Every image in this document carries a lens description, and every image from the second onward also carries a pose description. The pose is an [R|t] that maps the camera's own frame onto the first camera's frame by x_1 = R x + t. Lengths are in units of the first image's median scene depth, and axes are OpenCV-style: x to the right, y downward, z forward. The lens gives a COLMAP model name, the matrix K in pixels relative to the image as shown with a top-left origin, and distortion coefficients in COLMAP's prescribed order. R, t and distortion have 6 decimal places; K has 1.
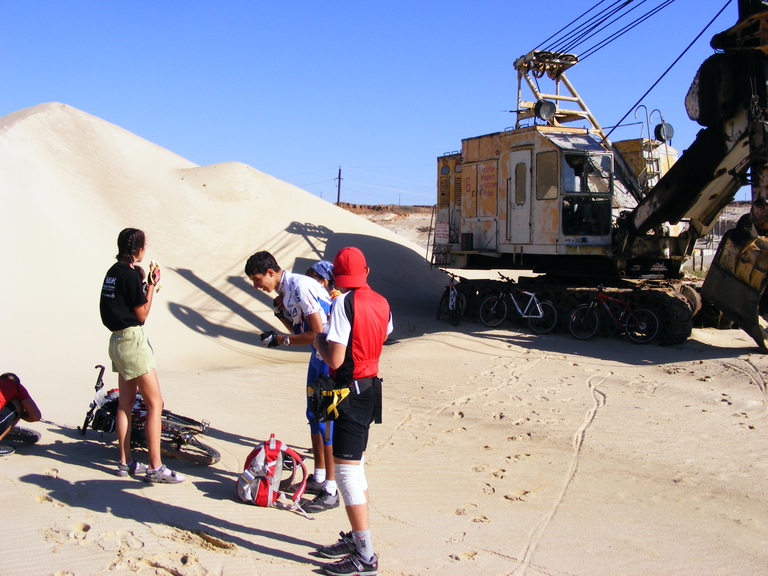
lens RADIAL K [[871.5, 0, 384.0], [0, 871.5, 288.0], [0, 0, 1]] dist [-0.236713, 0.216190]
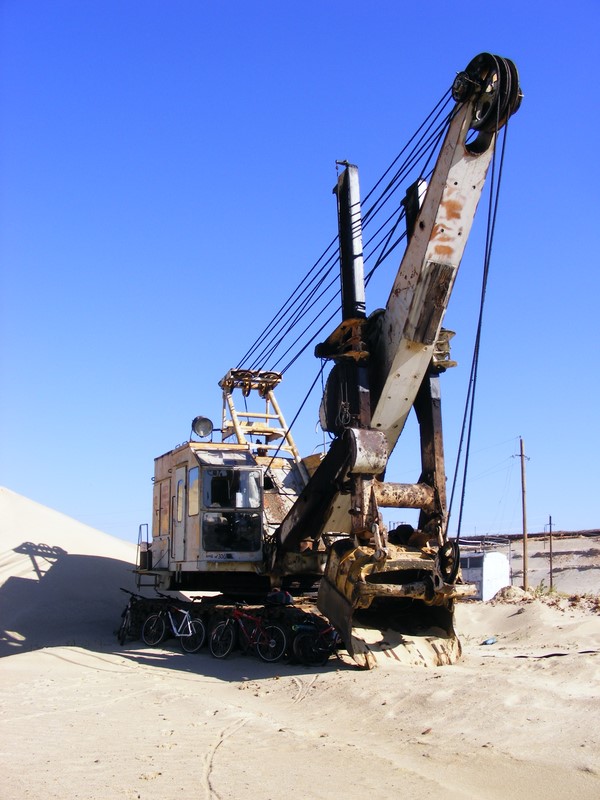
lens RADIAL K [[907.8, 0, 300.0], [0, 907.8, 400.0], [0, 0, 1]] dist [-0.236713, 0.216190]
pose [[0.999579, -0.011135, -0.026776, 0.328707], [0.004249, 0.969614, -0.244605, 0.022024], [0.028686, 0.244388, 0.969253, -0.033979]]
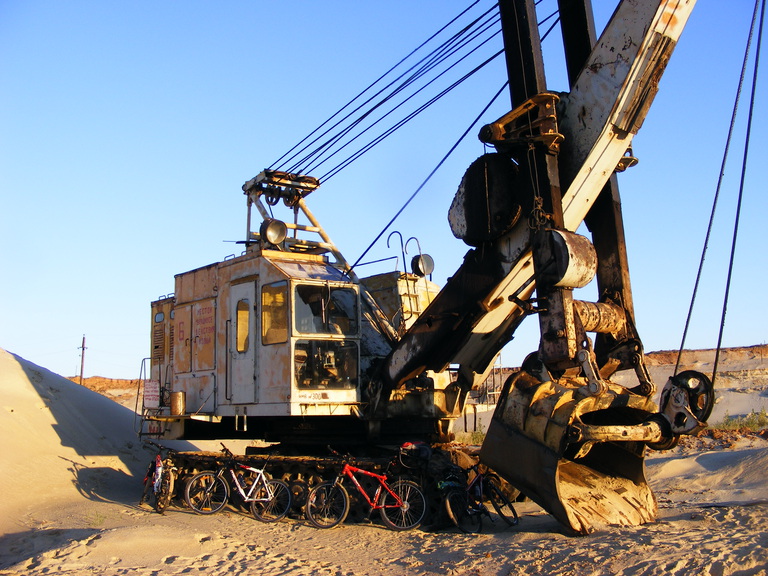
lens RADIAL K [[871.5, 0, 384.0], [0, 871.5, 288.0], [0, 0, 1]] dist [-0.236713, 0.216190]
pose [[0.962956, 0.014017, 0.269293, 0.071353], [0.039883, 0.980262, -0.193640, 0.001472], [-0.266692, 0.197207, 0.943390, 0.229240]]
